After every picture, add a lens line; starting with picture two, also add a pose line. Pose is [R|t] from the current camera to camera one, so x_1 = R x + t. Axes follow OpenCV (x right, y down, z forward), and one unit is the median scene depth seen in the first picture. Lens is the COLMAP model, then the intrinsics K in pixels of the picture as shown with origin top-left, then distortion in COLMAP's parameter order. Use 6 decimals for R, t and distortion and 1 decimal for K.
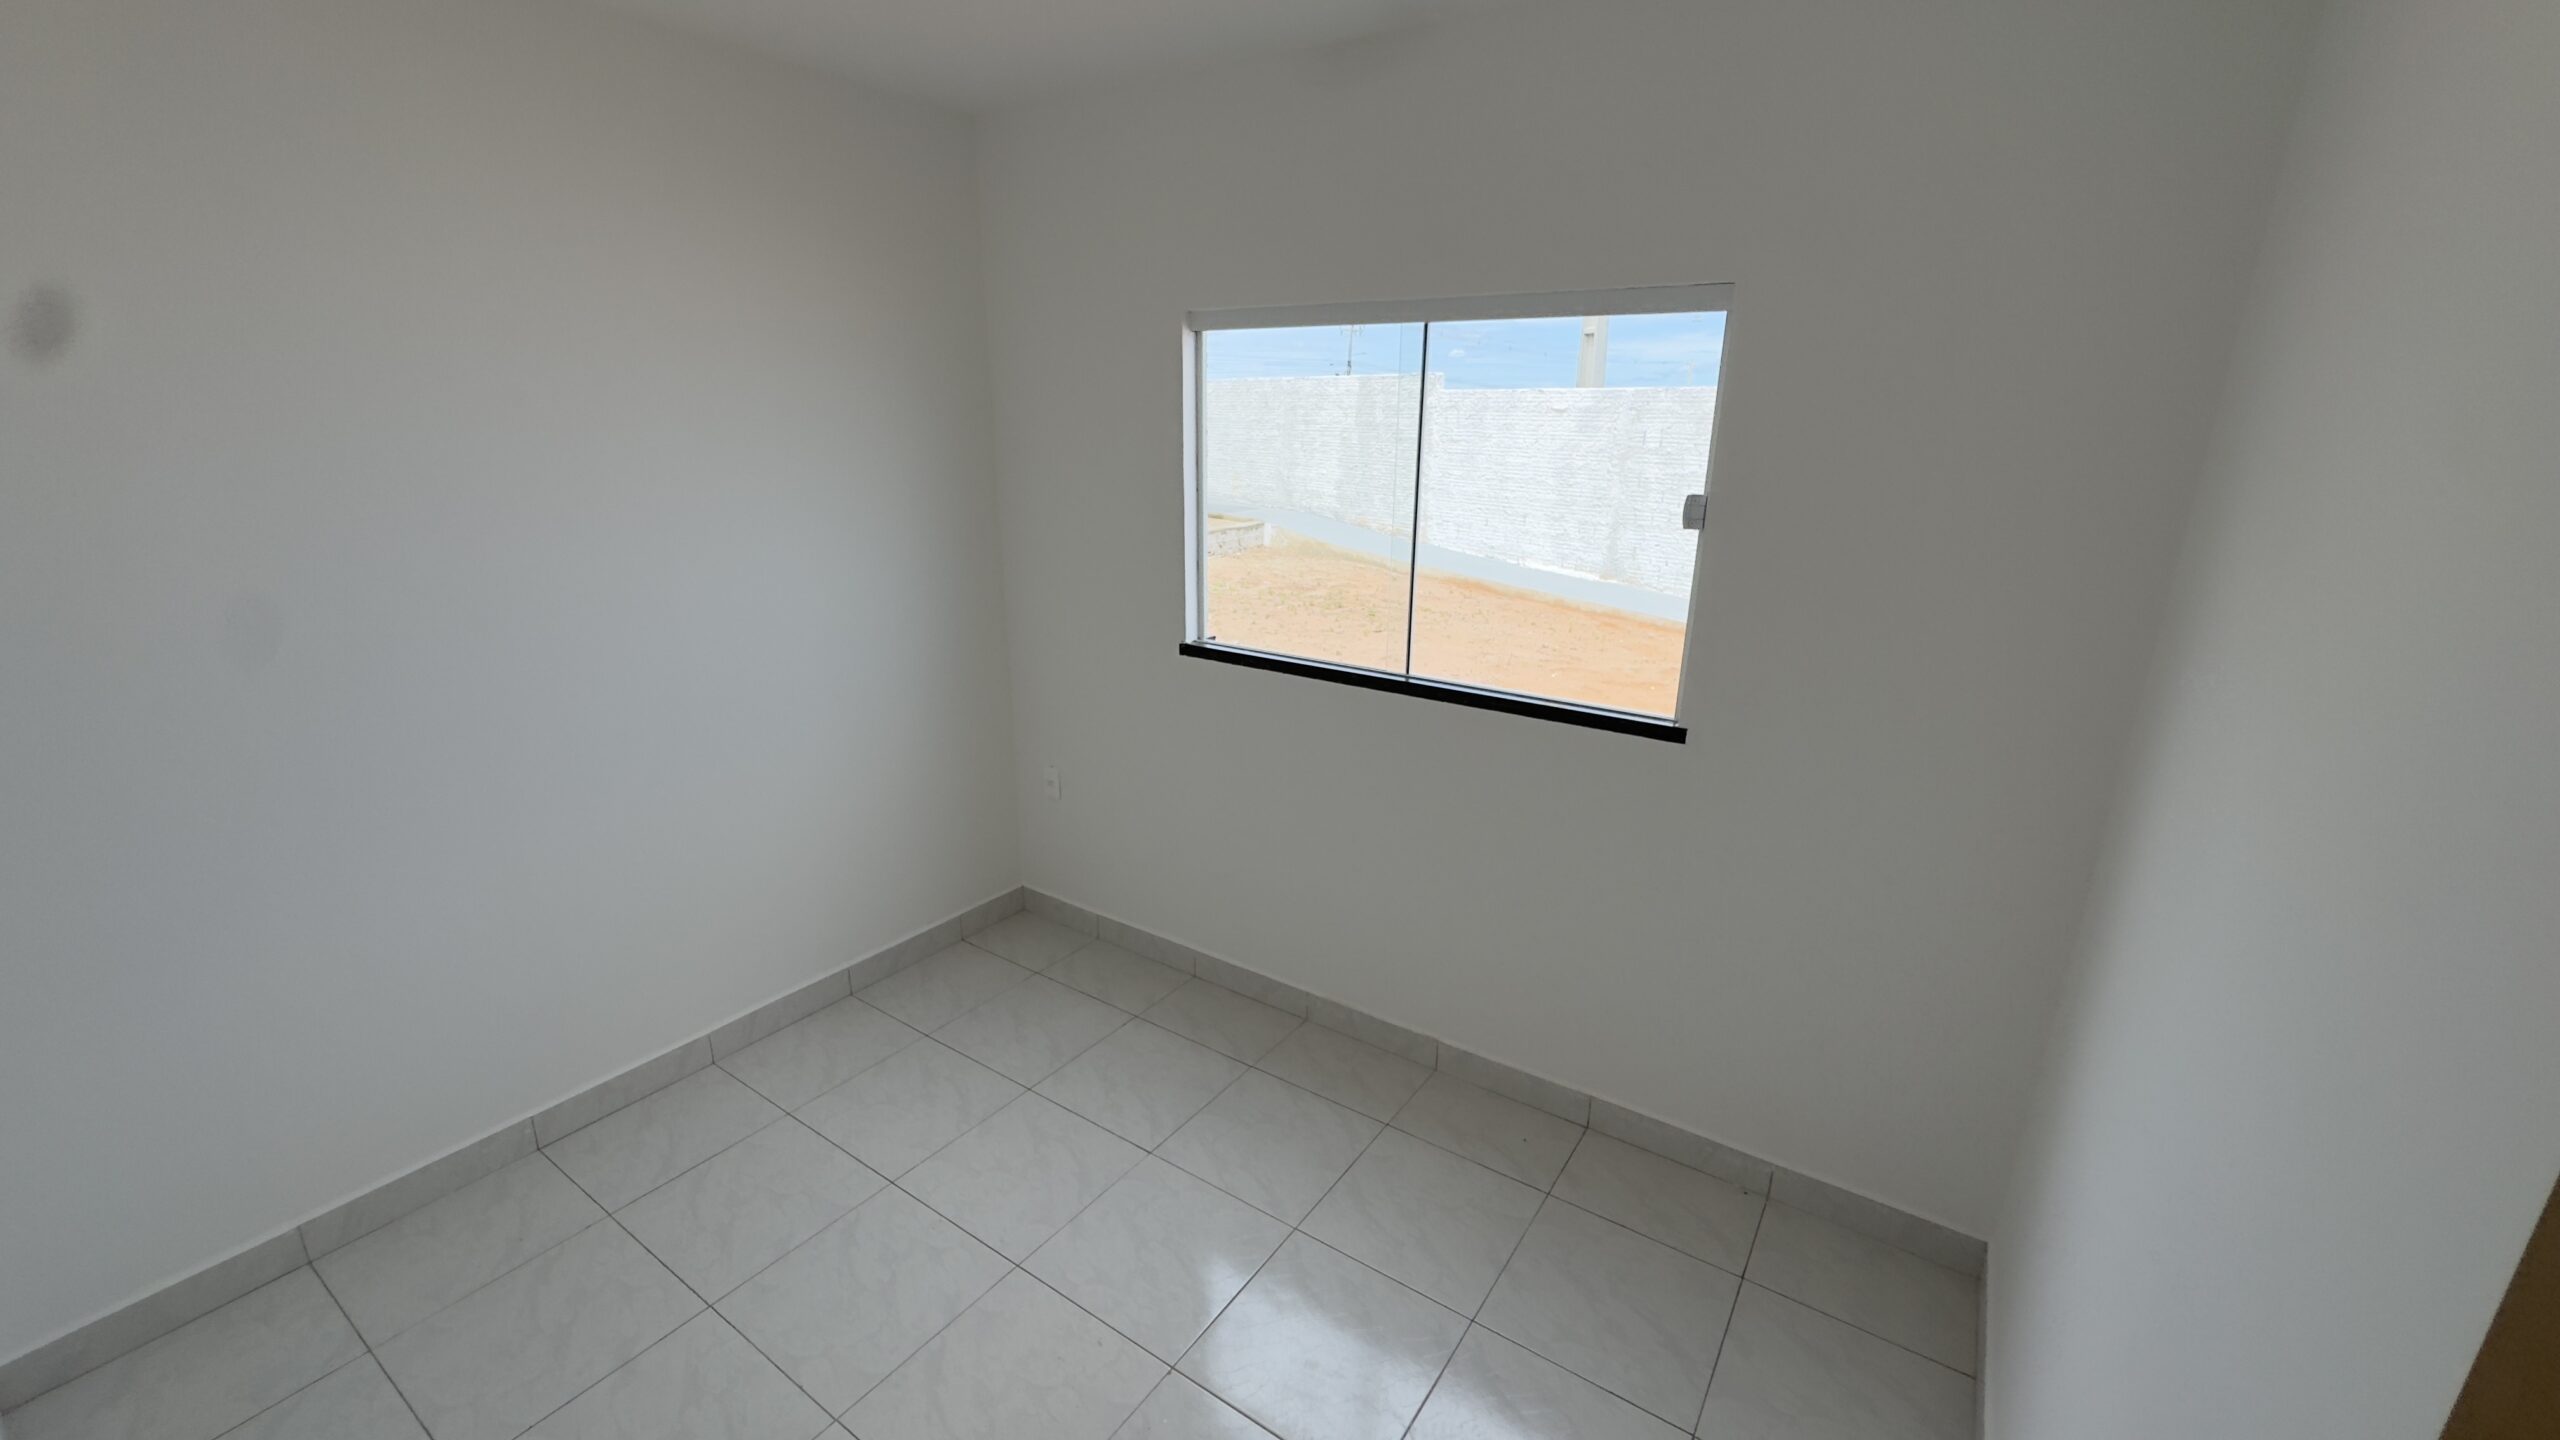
lens RADIAL K [[1027.5, 0, 1279.2], [0, 1027.5, 721.1], [0, 0, 1]] dist [-0.003725, 0.000510]
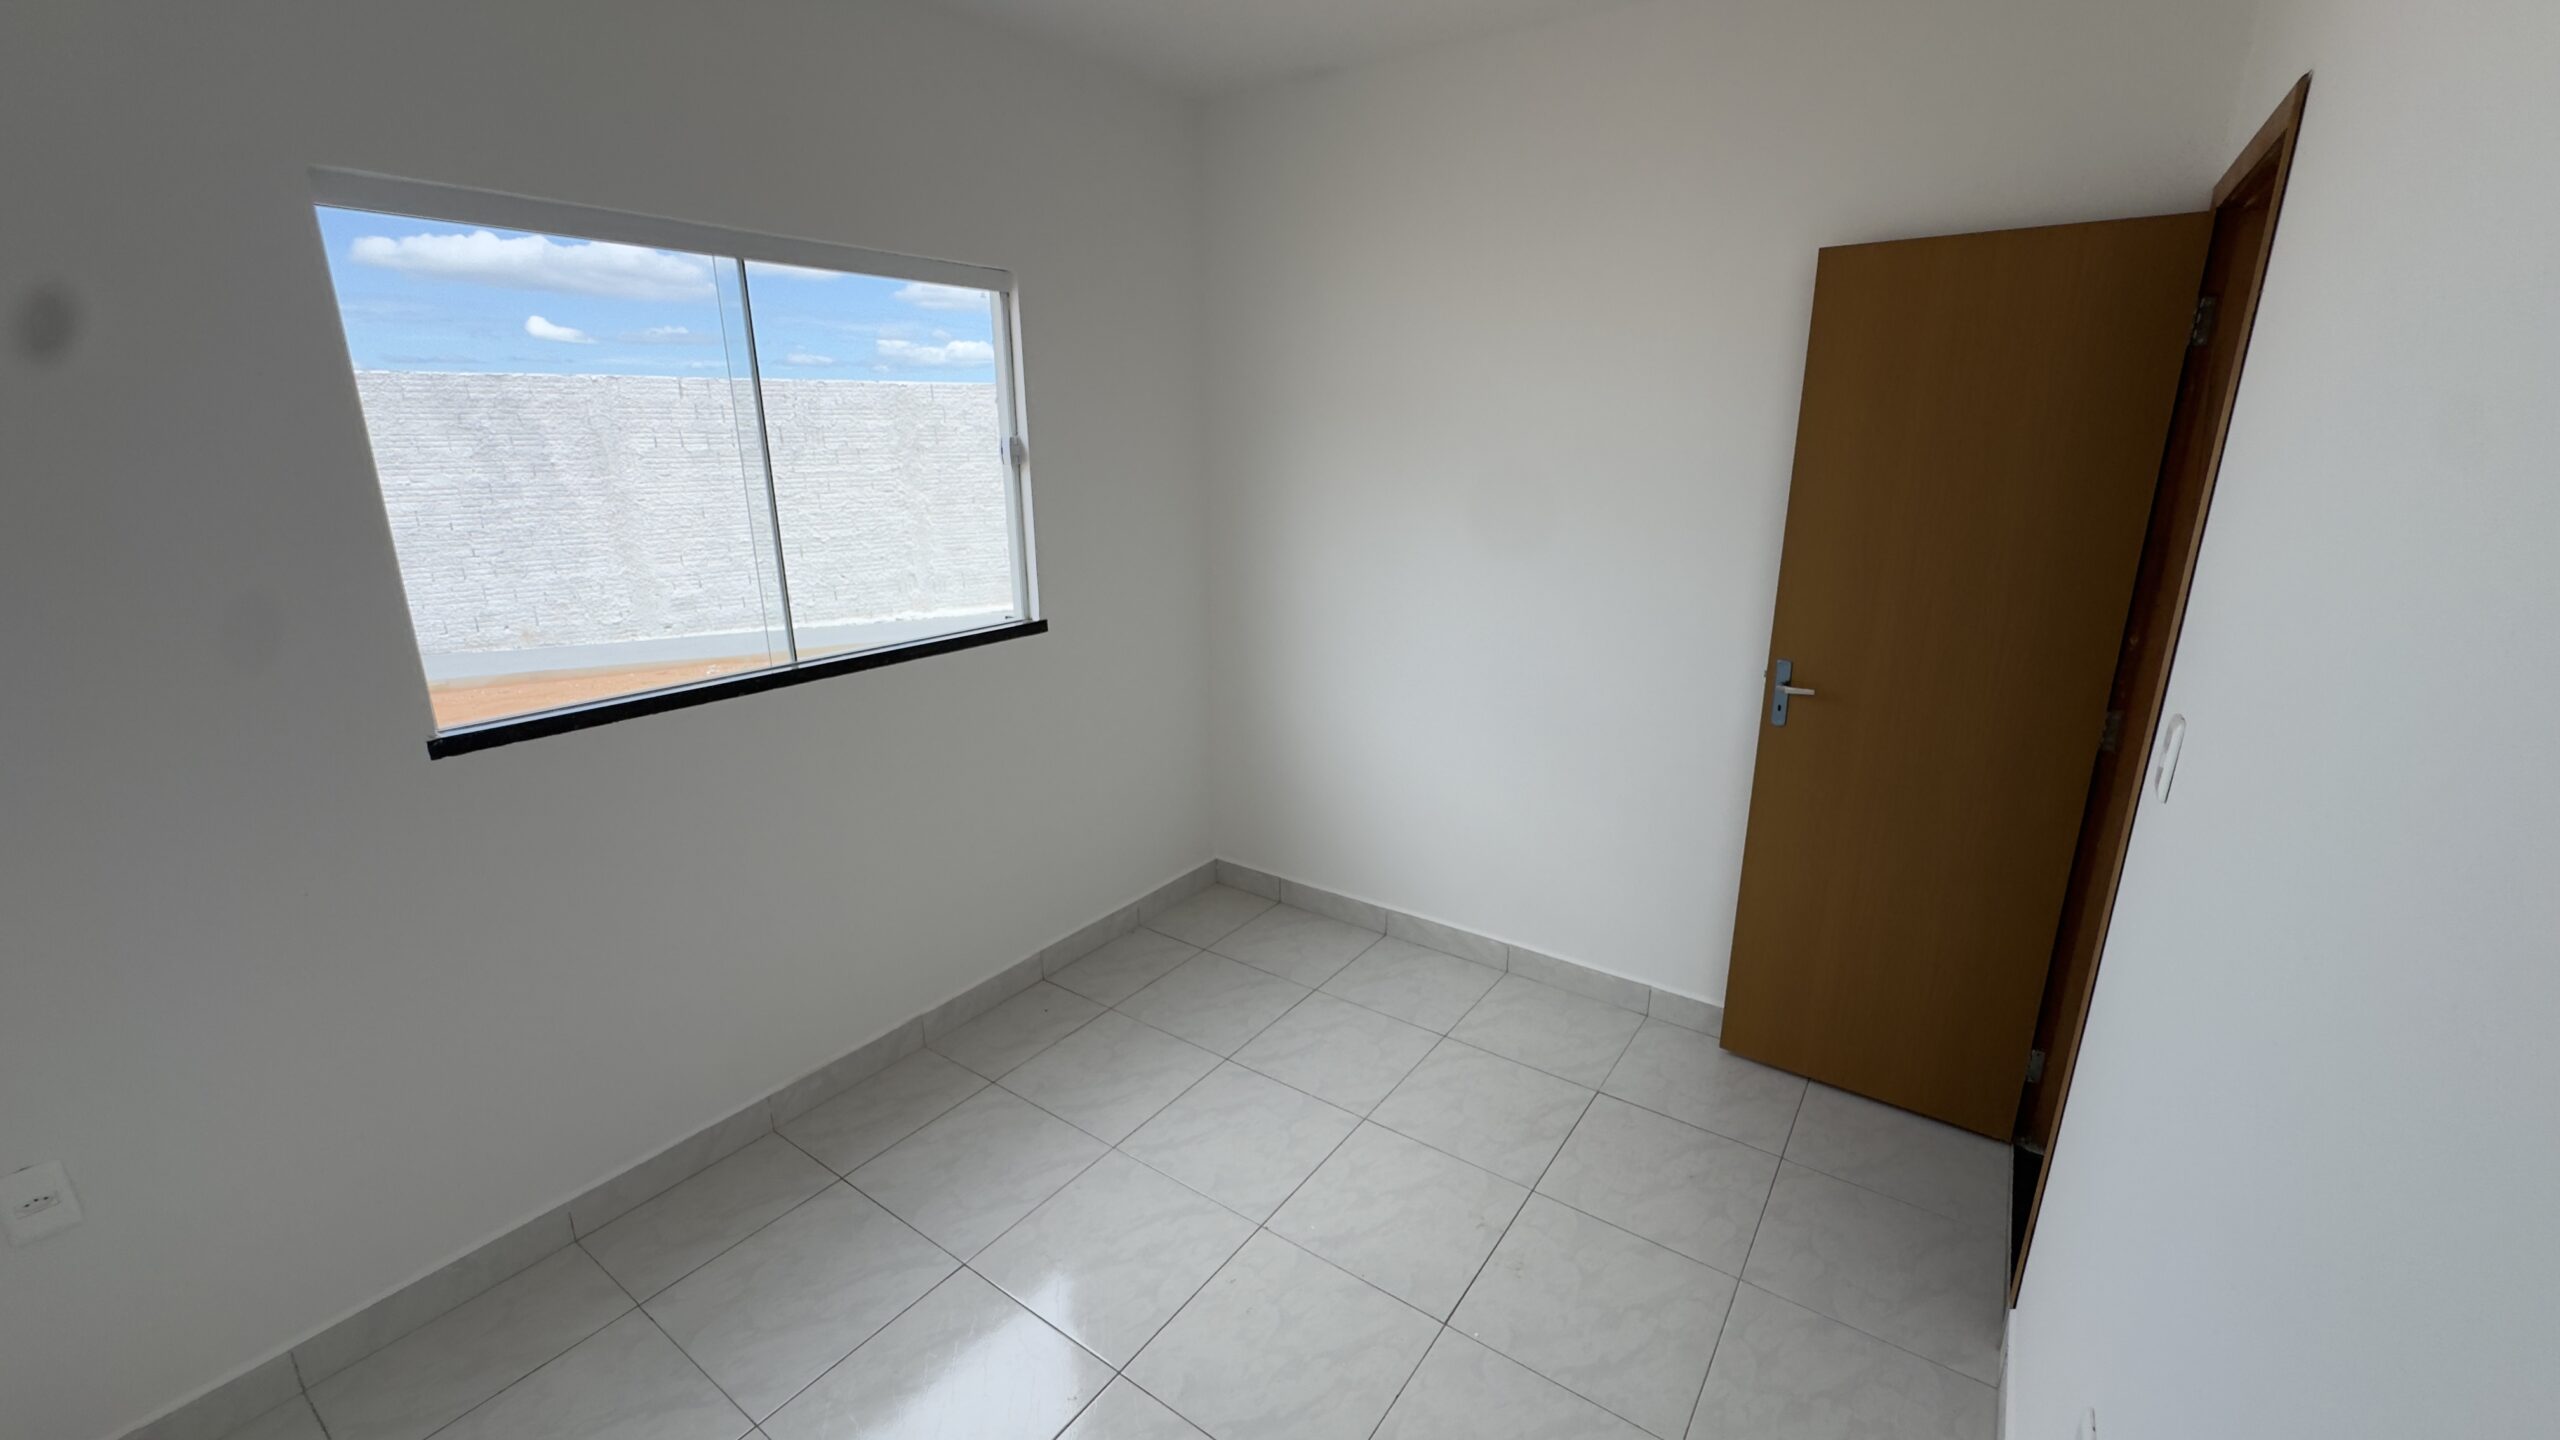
lens RADIAL K [[1027.5, 0, 1279.2], [0, 1027.5, 721.1], [0, 0, 1]] dist [-0.003725, 0.000510]
pose [[0.017844, -0.283108, 0.958922, -0.725763], [0.296248, 0.917506, 0.265368, -0.109350], [-0.954944, 0.279343, 0.100242, 0.516739]]
